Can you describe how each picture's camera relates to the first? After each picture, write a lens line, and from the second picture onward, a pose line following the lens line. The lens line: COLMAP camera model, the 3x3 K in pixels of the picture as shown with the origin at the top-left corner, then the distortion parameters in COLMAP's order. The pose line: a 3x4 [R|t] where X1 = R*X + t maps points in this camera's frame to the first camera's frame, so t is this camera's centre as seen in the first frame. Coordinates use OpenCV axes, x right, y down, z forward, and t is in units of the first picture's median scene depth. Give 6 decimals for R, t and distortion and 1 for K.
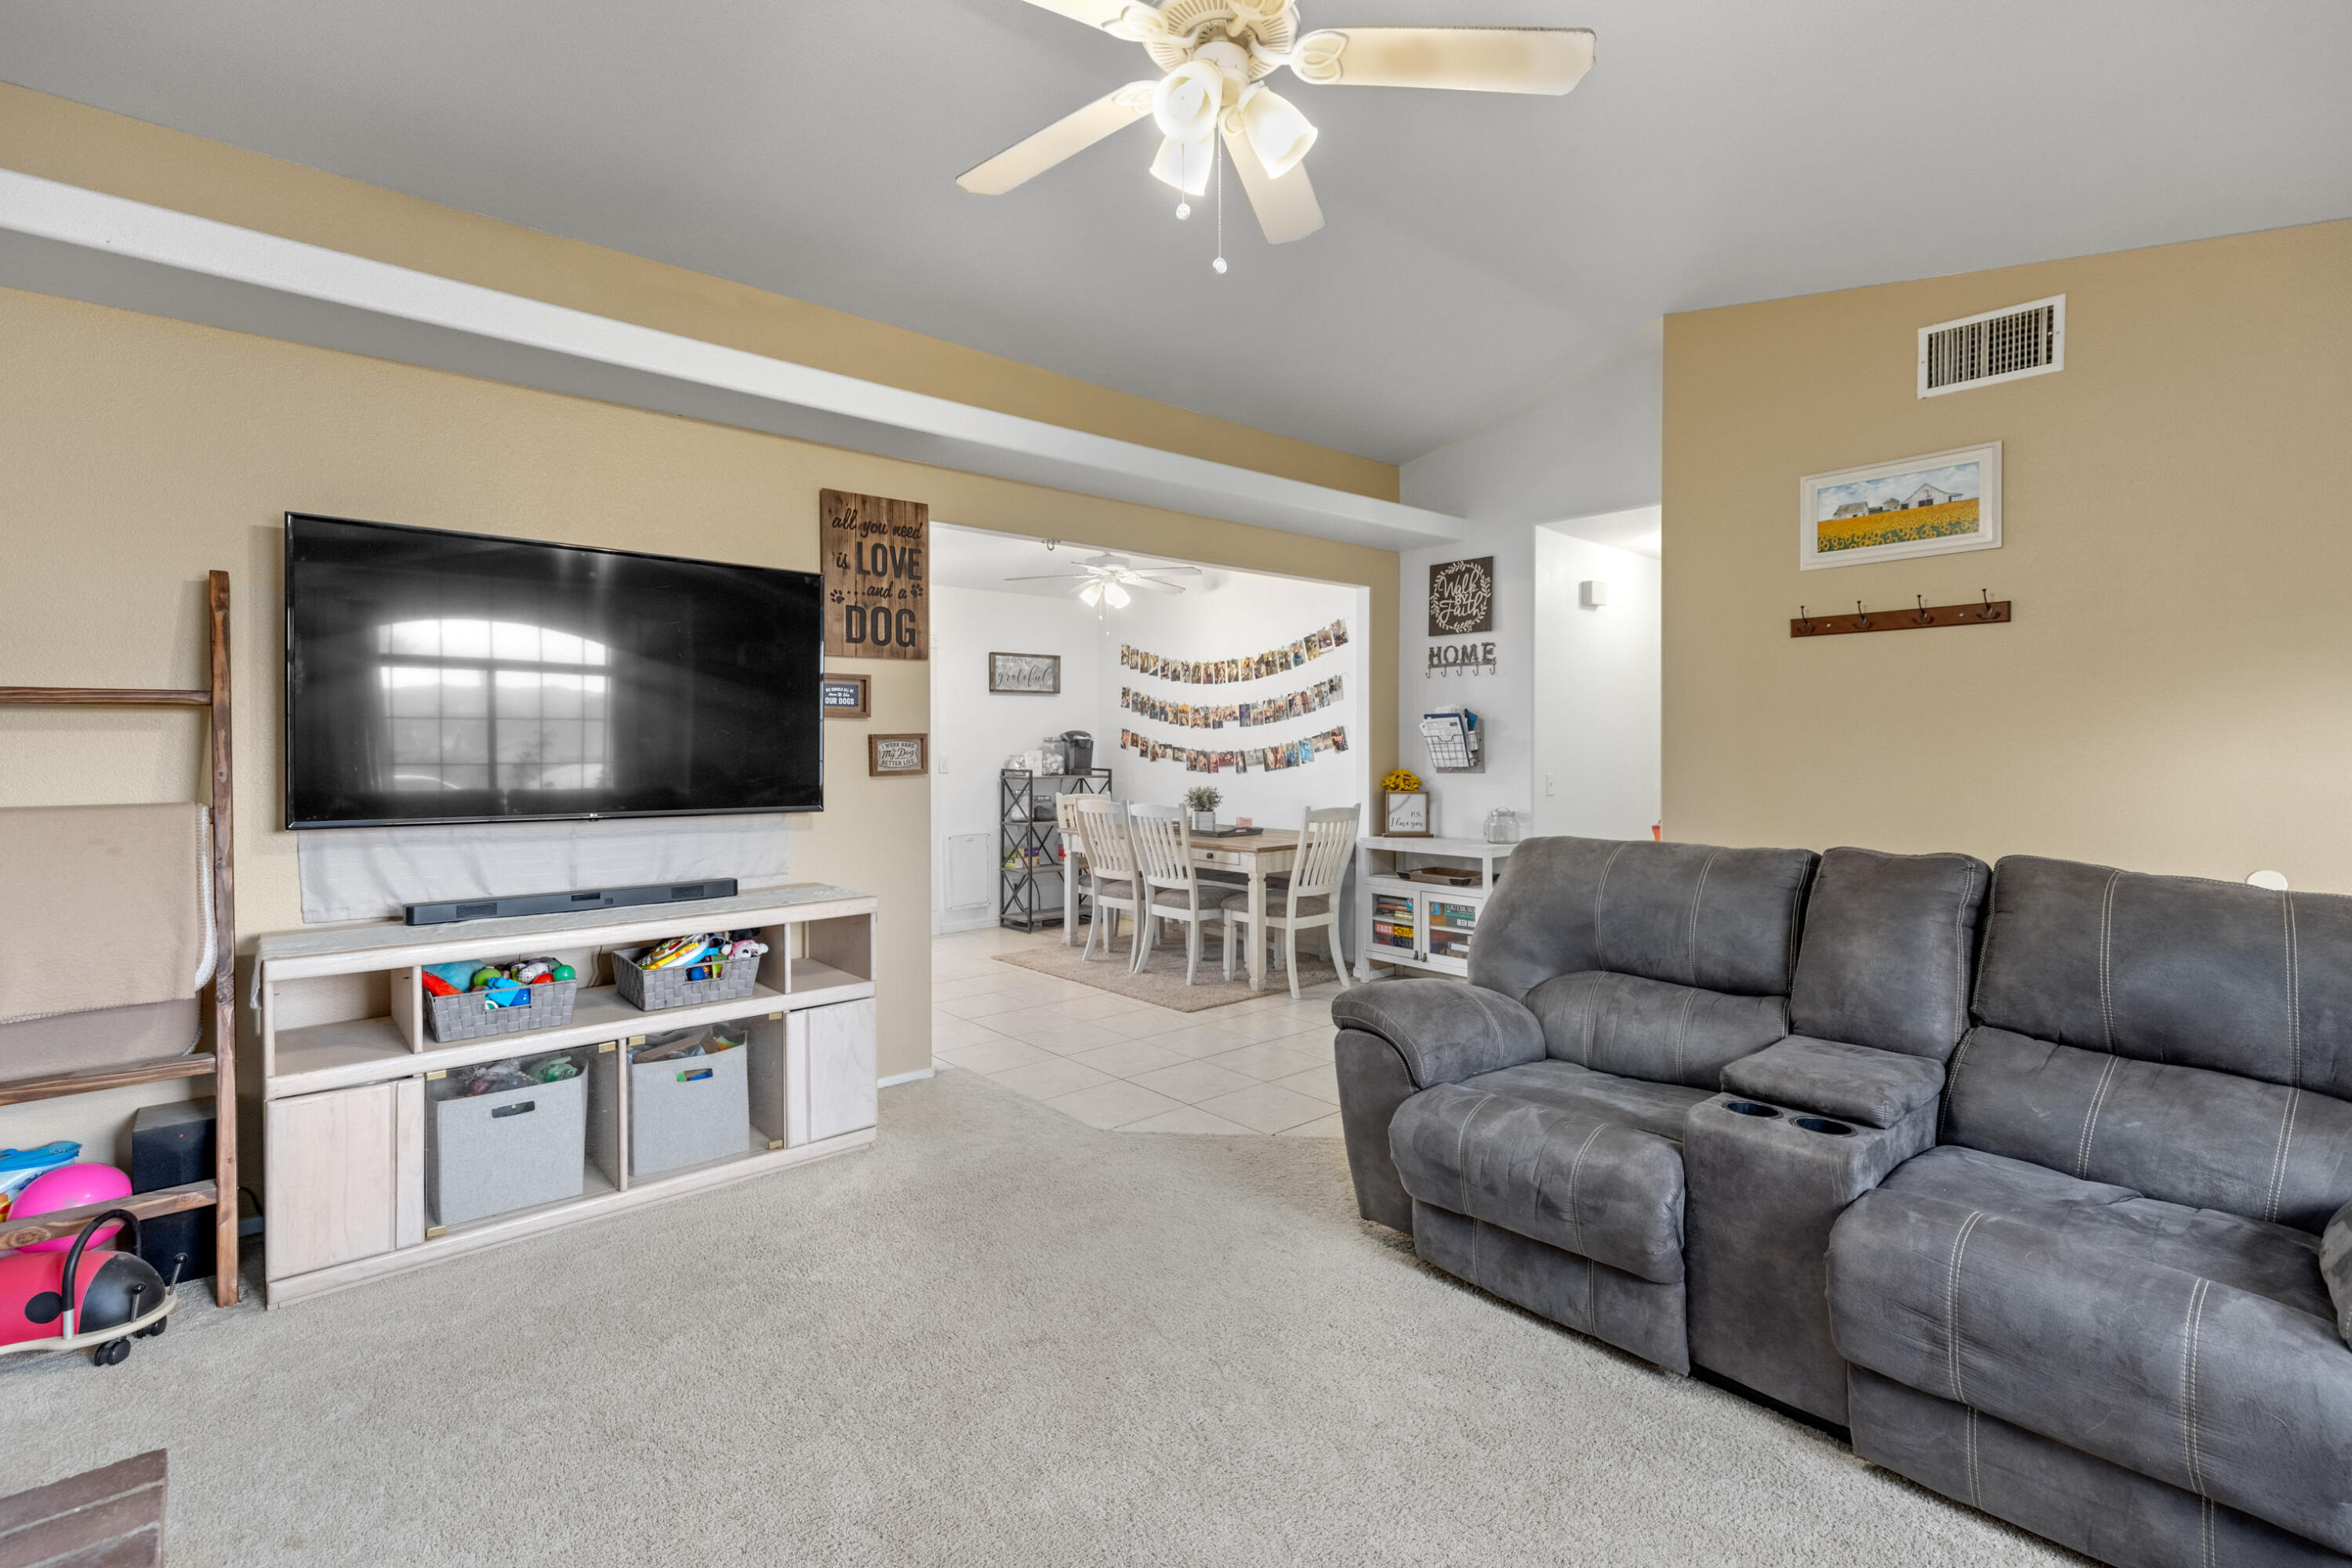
lens RADIAL K [[1073.5, 0, 1191.0], [0, 1073.5, 752.2], [0, 0, 1]] dist [0.005759, -0.000248]
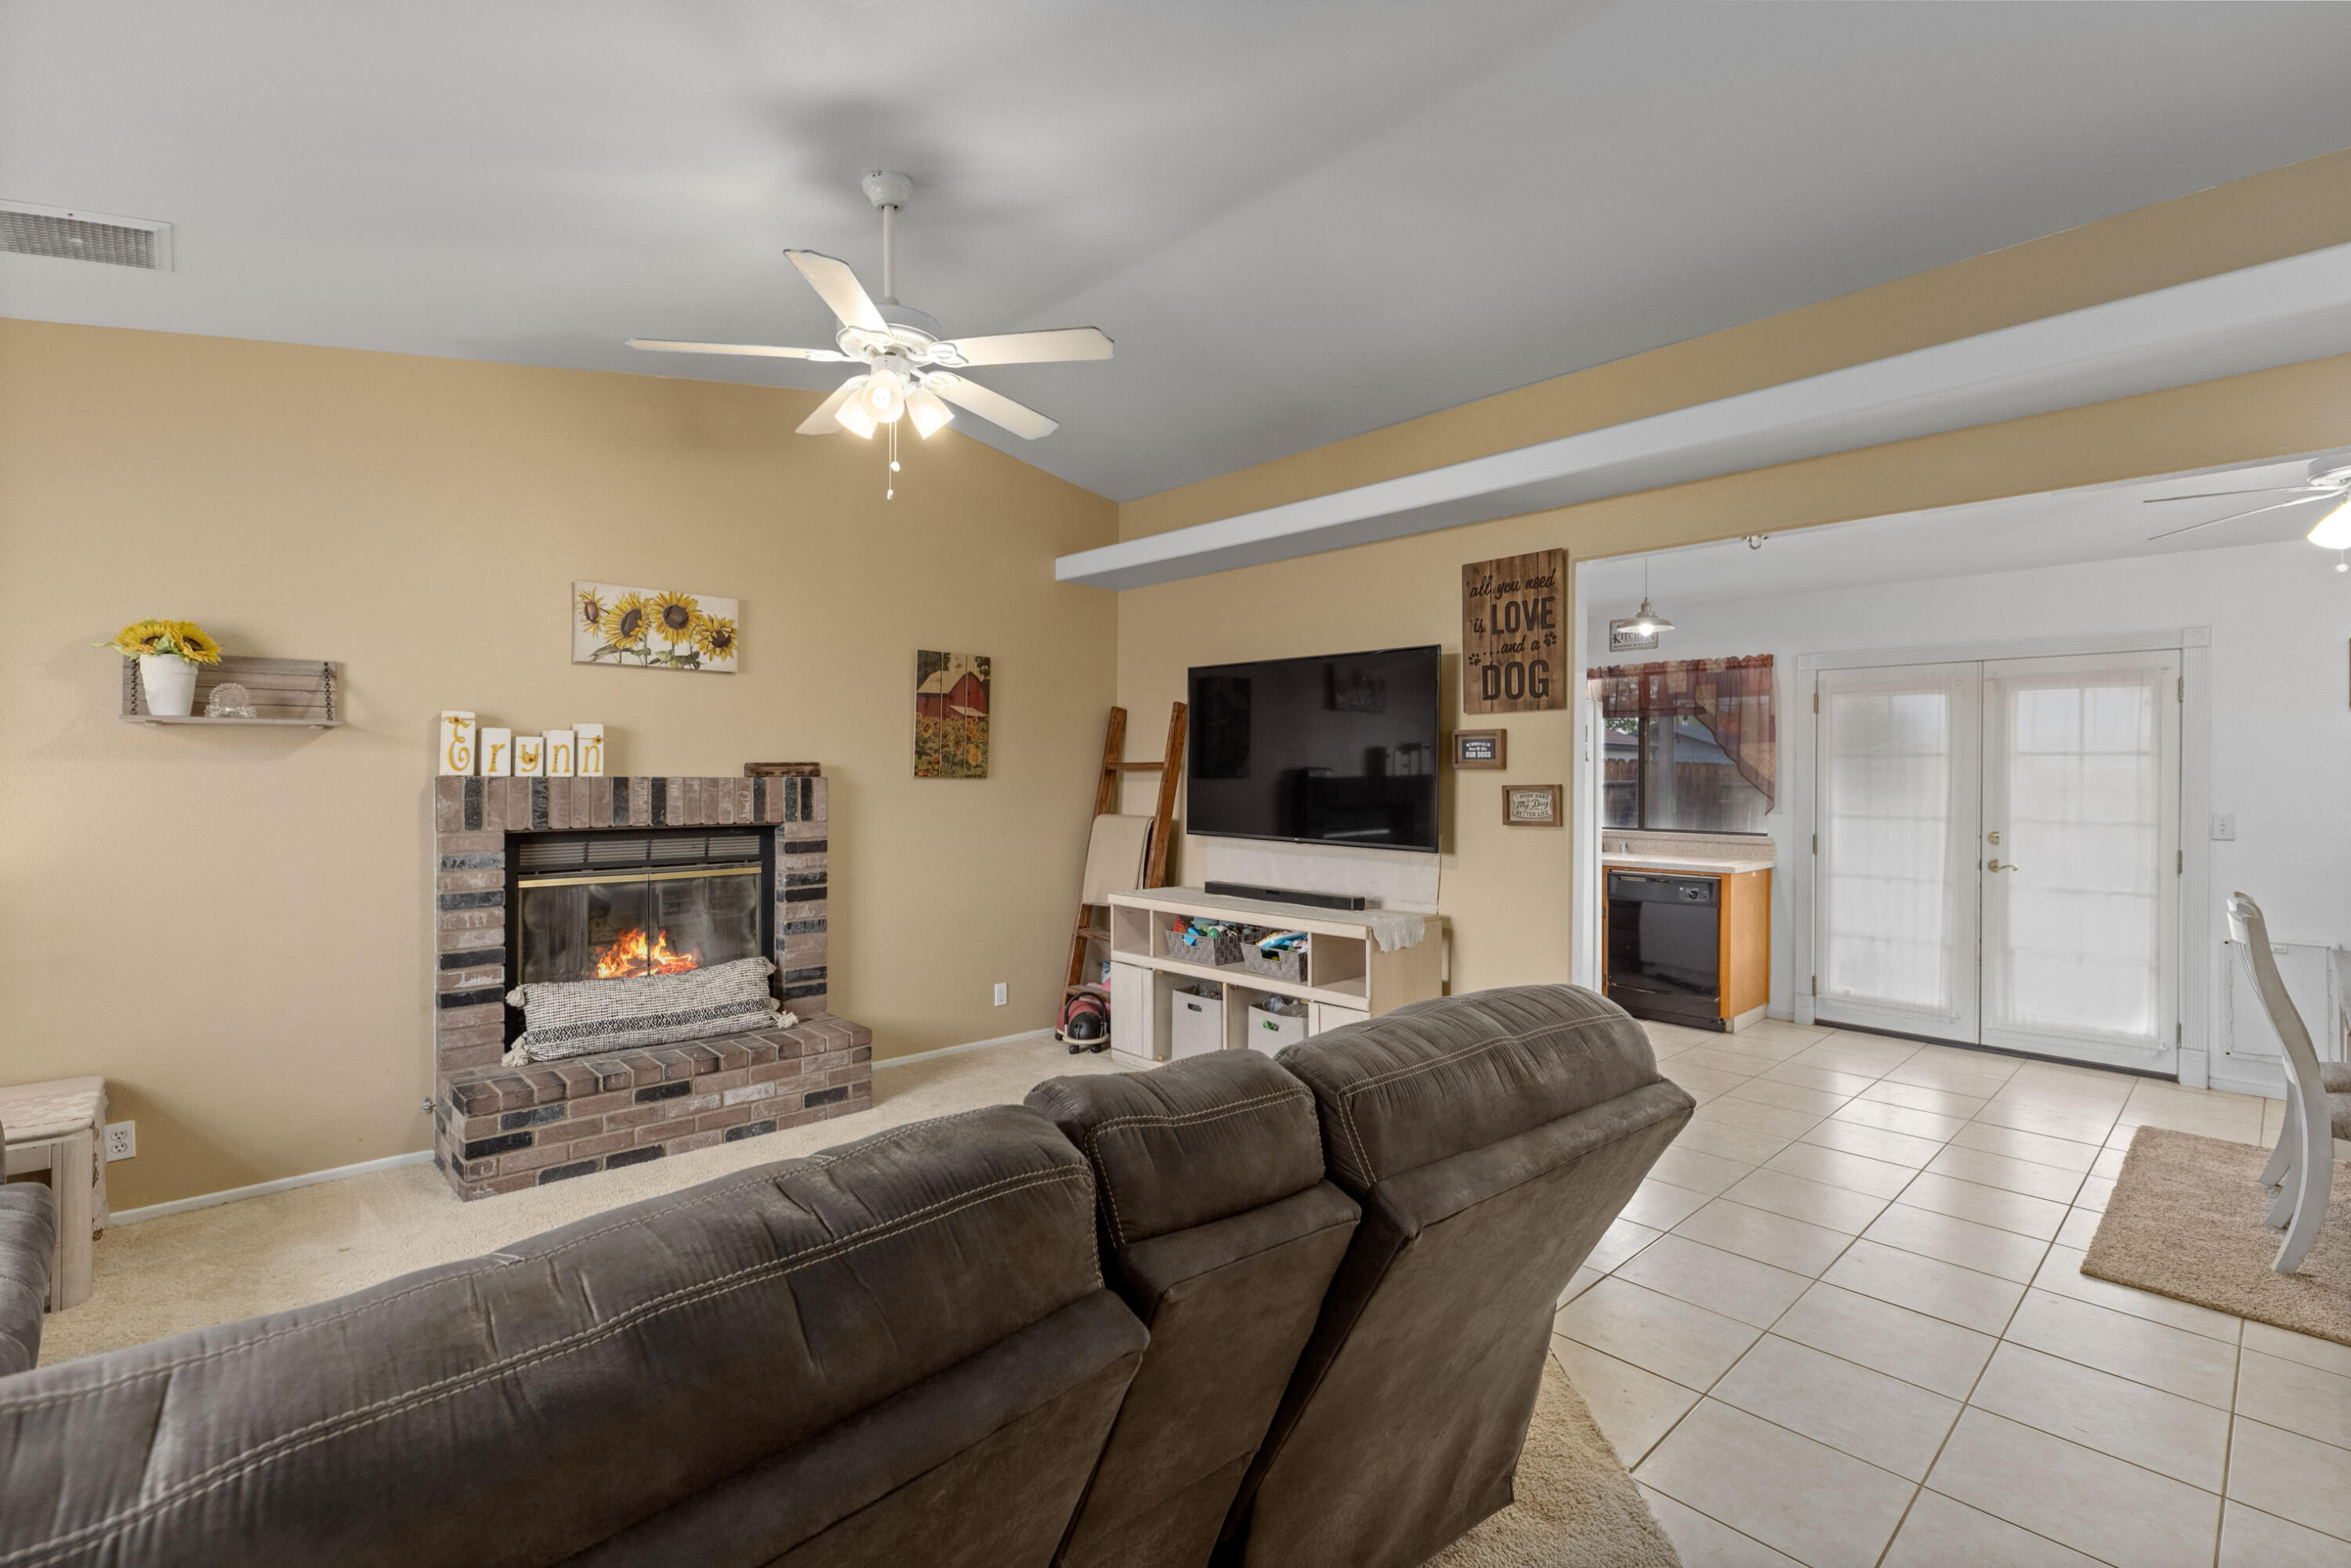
lens RADIAL K [[1073.0, 0, 1149.4], [0, 1073.0, 779.2], [0, 0, 1]] dist [0.005759, -0.000248]
pose [[0.028481, 0.009085, -0.999553, 0.443449], [-0.010987, 0.999901, 0.008775, -0.016638], [0.999534, 0.010732, 0.028578, 0.373442]]
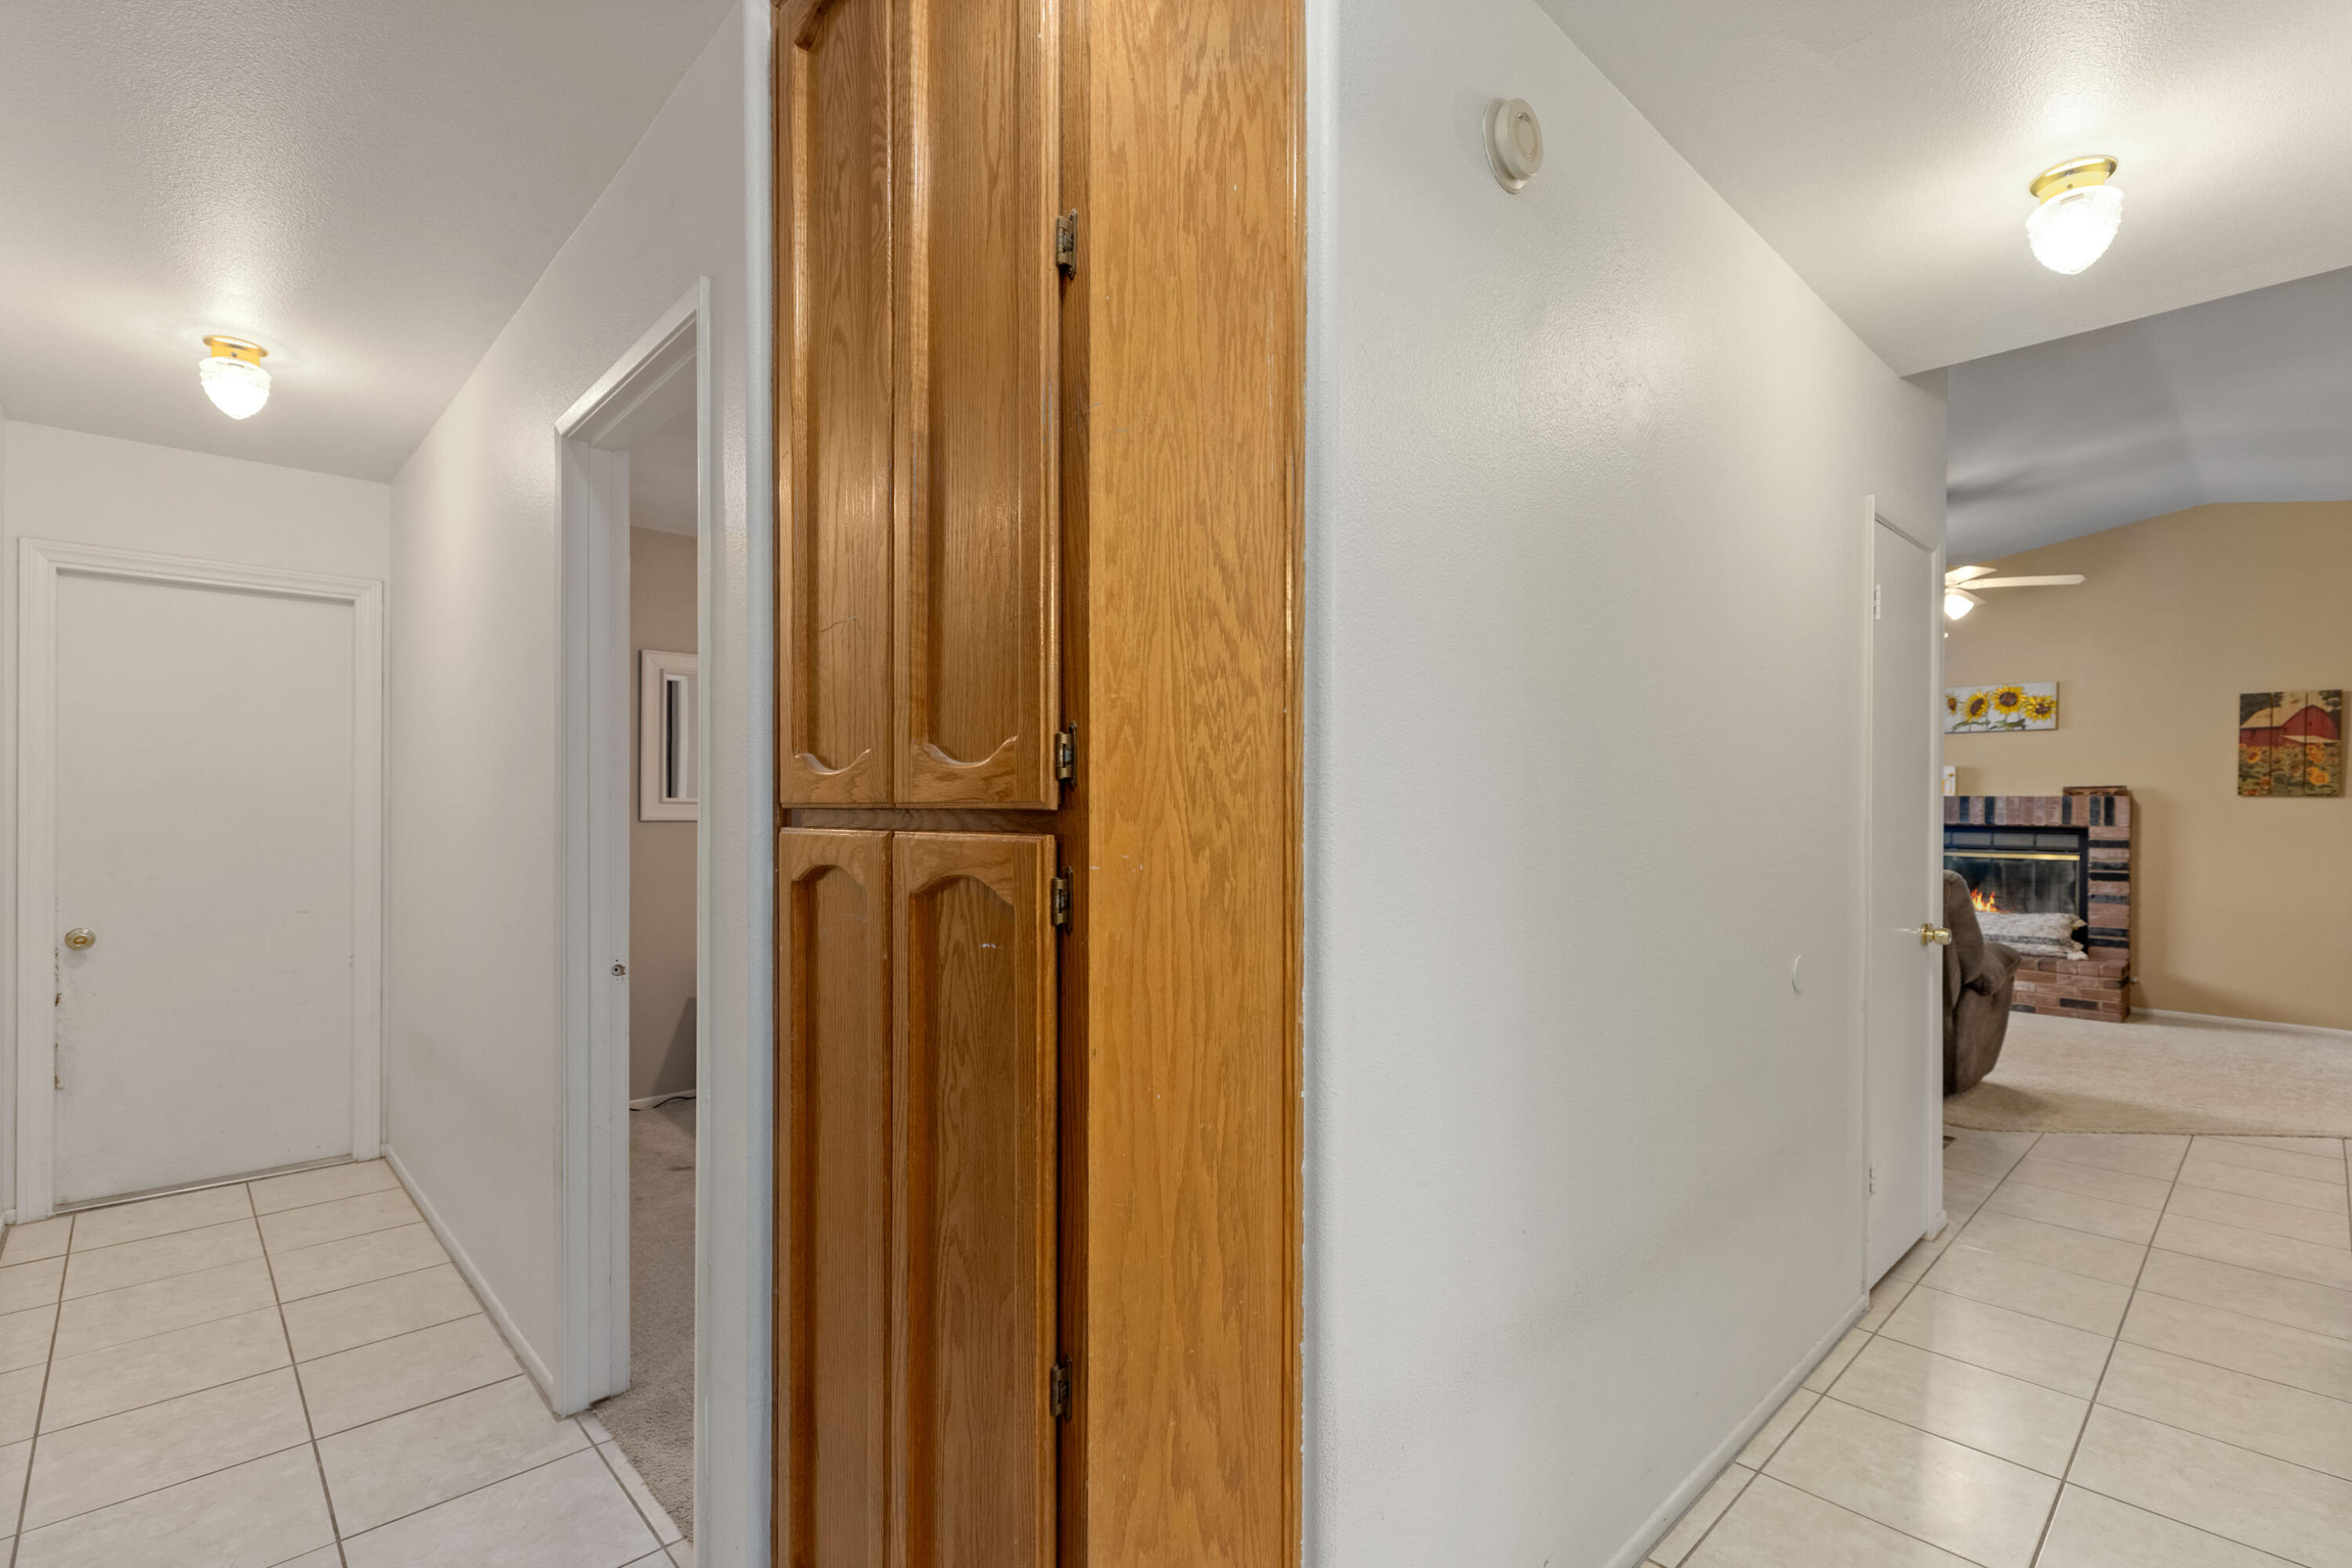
lens RADIAL K [[1073.5, 0, 1185.8], [0, 1073.5, 805.5], [0, 0, 1]] dist [0.005759, -0.000248]
pose [[-0.999255, -0.002524, -0.038500, 0.651805], [-0.002829, 0.999965, 0.007866, -0.005724], [0.038479, 0.007969, -0.999228, 1.157162]]
